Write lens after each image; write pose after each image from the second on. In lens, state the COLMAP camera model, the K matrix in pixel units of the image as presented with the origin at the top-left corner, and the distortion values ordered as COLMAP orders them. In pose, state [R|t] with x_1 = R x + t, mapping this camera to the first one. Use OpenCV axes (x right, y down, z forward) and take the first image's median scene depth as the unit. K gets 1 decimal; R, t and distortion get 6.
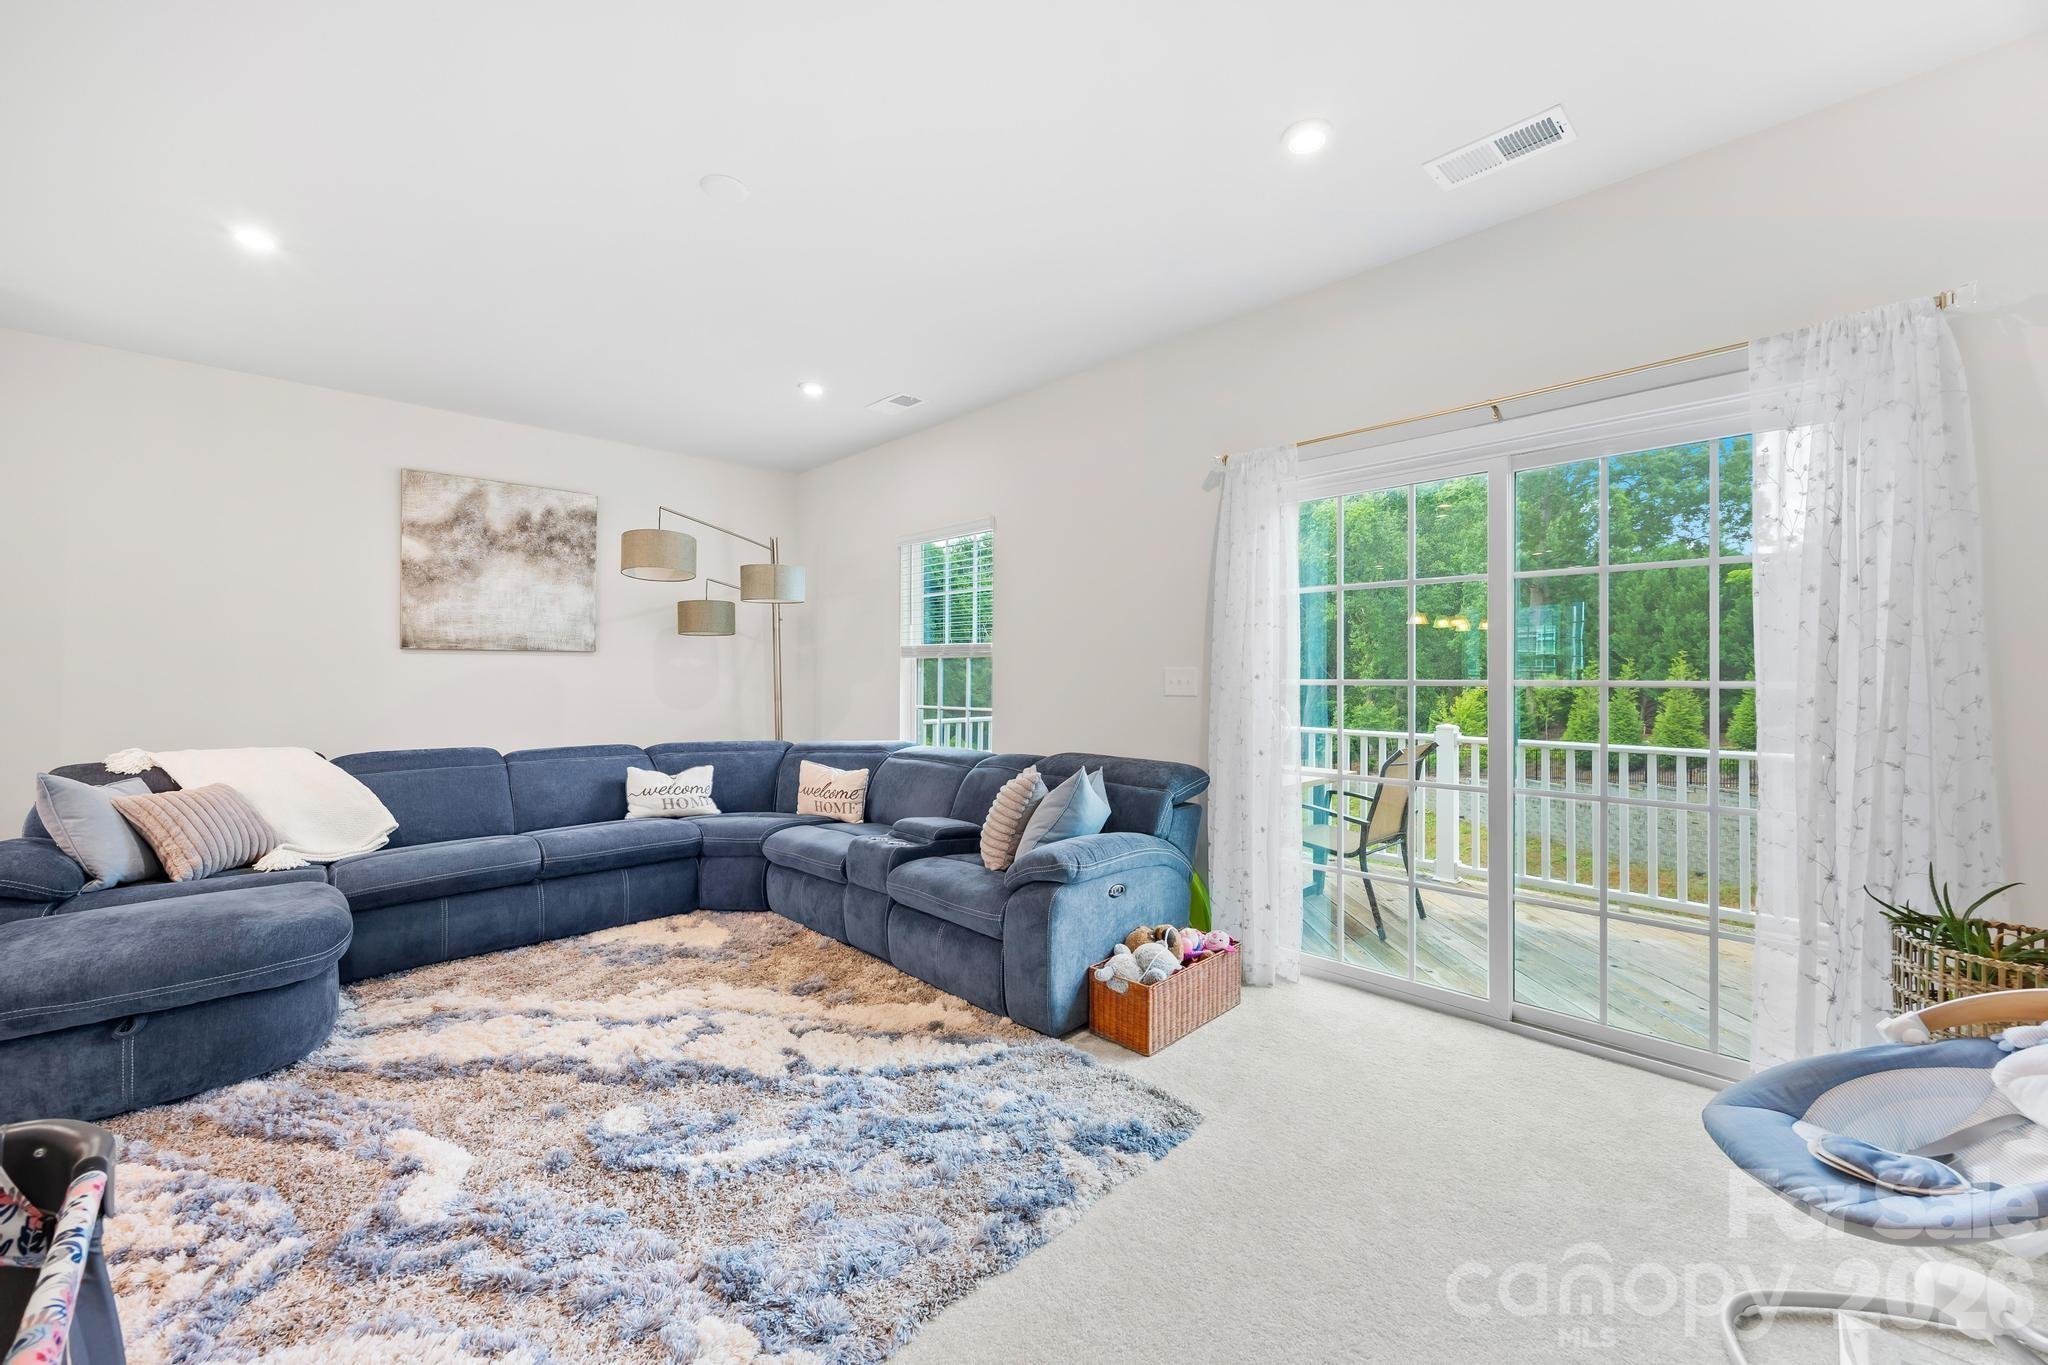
lens RADIAL K [[792.2, 0, 1019.9], [0, 792.2, 670.9], [0, 0, 1]] dist [-0.003189, 0.000782]
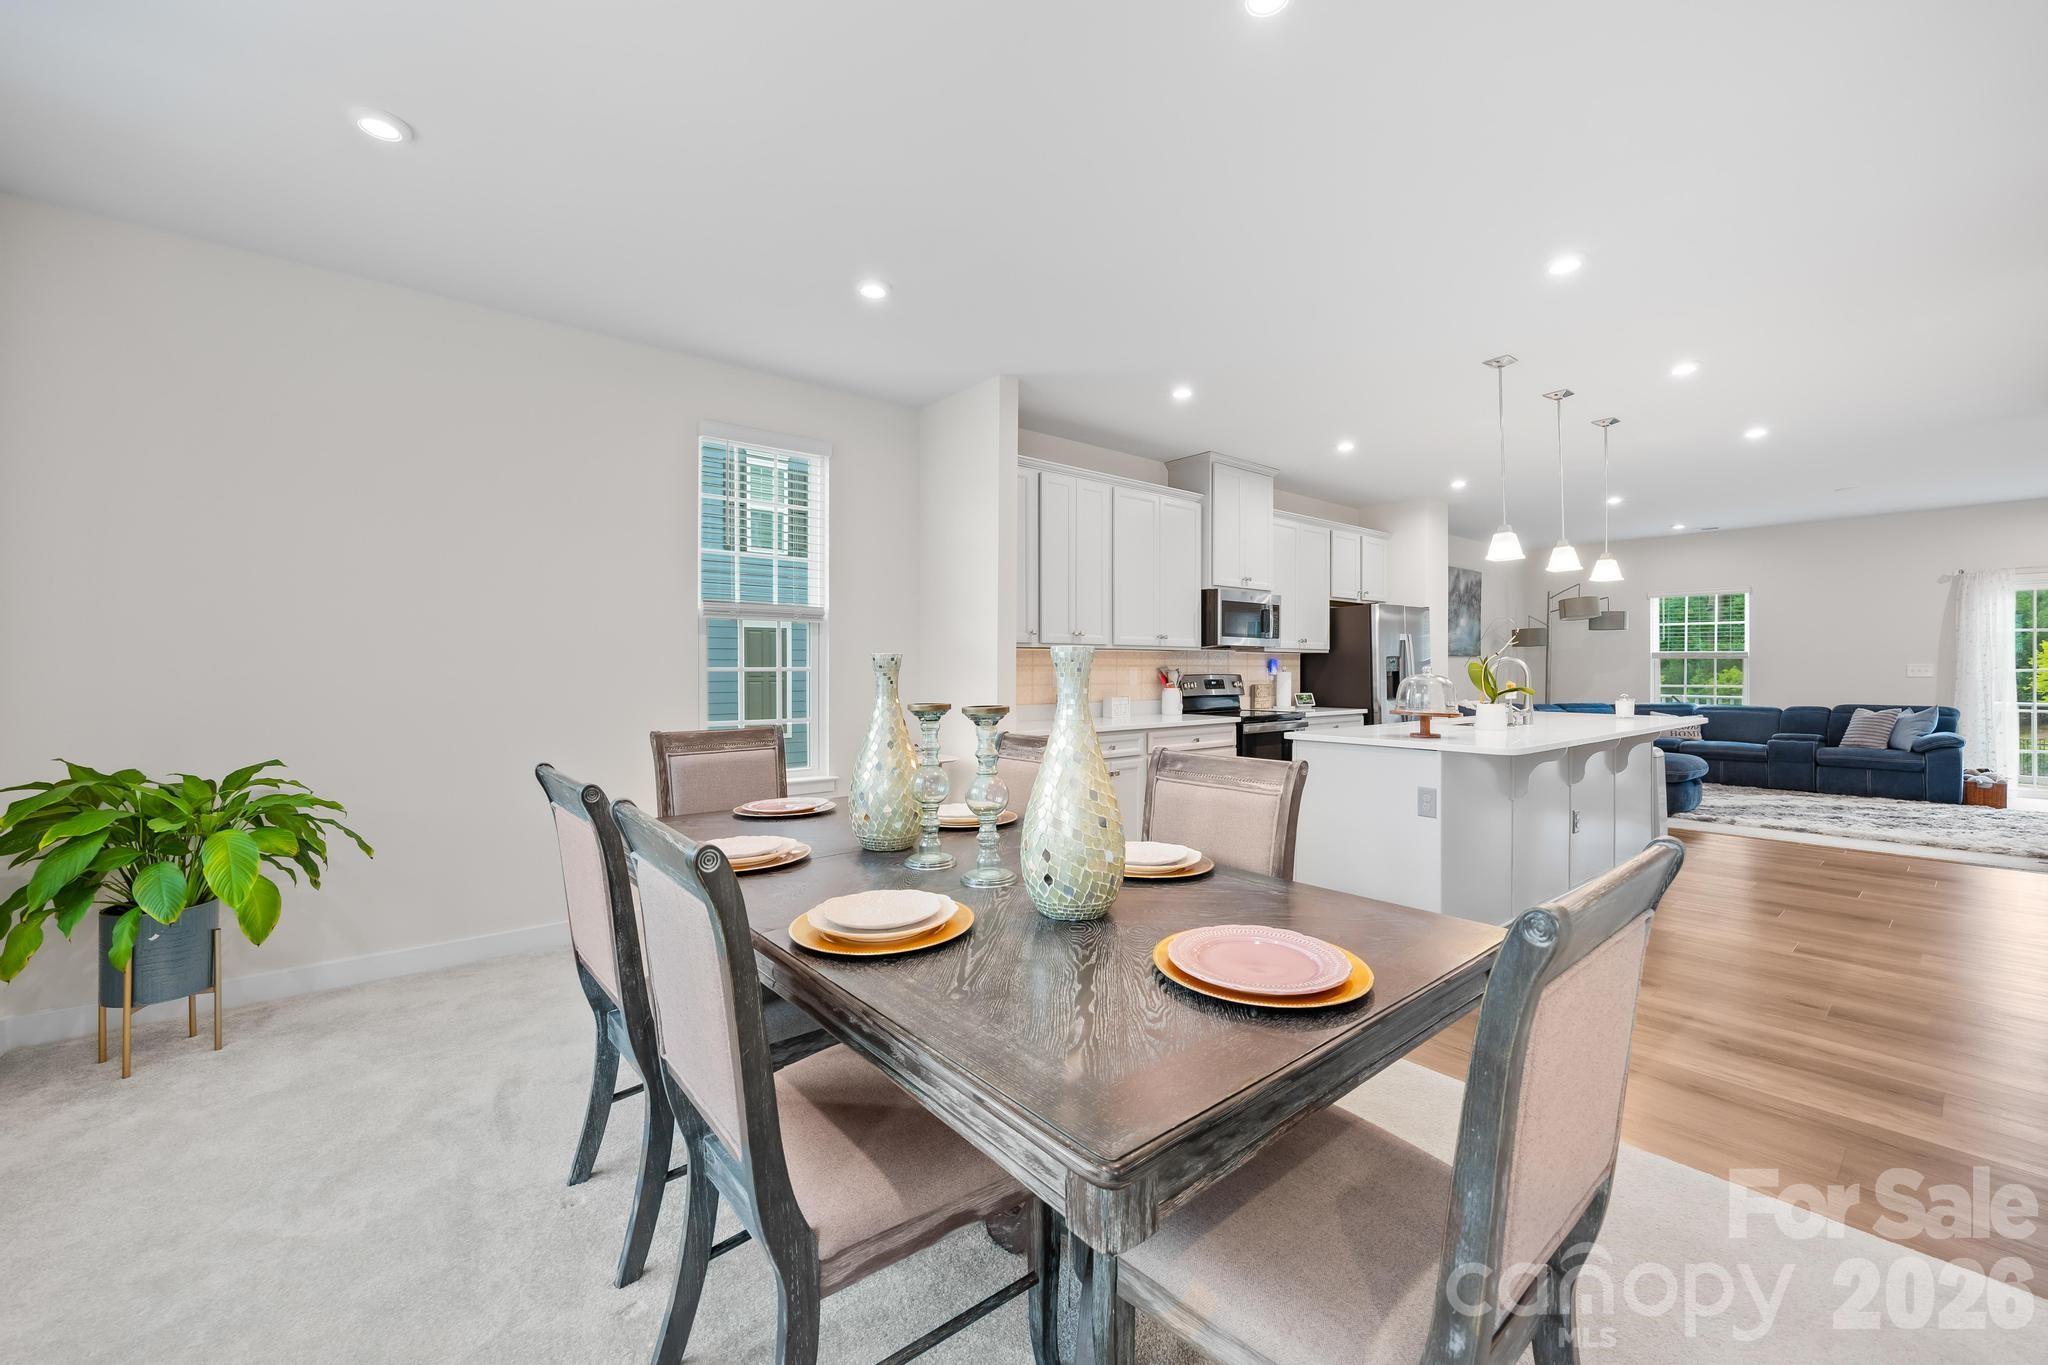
lens RADIAL K [[809.8, 0, 1037.0], [0, 809.8, 661.6], [0, 0, 1]] dist [-0.002603, 0.000686]
pose [[0.997098, -0.000536, -0.076129, -1.598561], [-0.000198, 0.999954, -0.009624, 0.009280], [0.076131, 0.009611, 0.997052, -1.083314]]
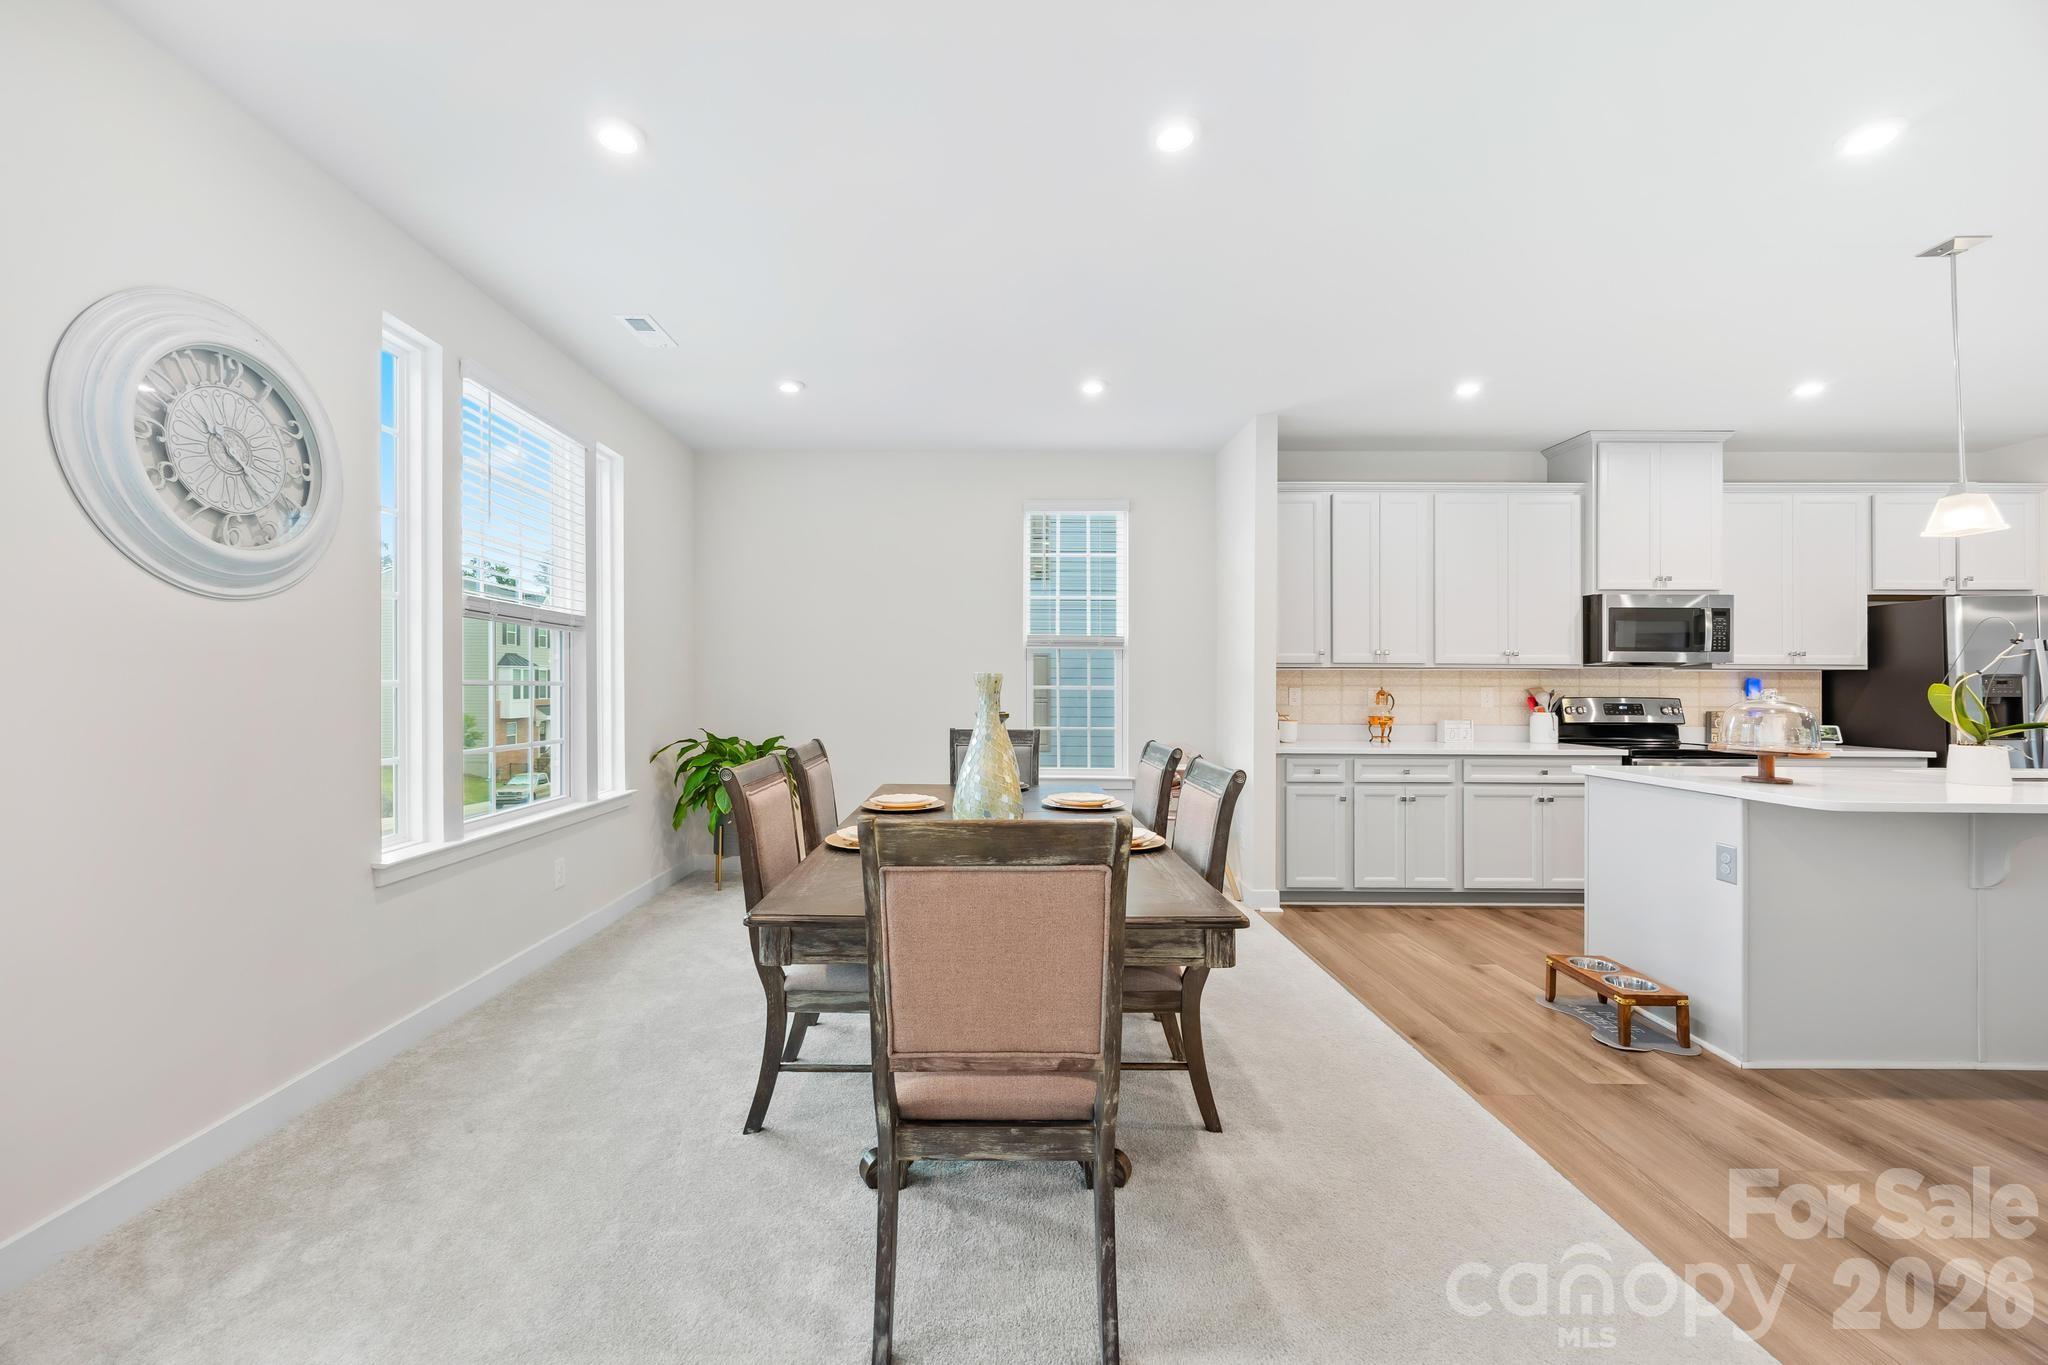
lens RADIAL K [[792.2, 0, 986.1], [0, 792.2, 668.5], [0, 0, 1]] dist [-0.003189, 0.000782]
pose [[0.711511, -0.009981, -0.702604, -1.269621], [-0.006810, 0.999754, -0.021098, 0.007101], [0.702642, 0.019797, 0.711268, -1.091263]]
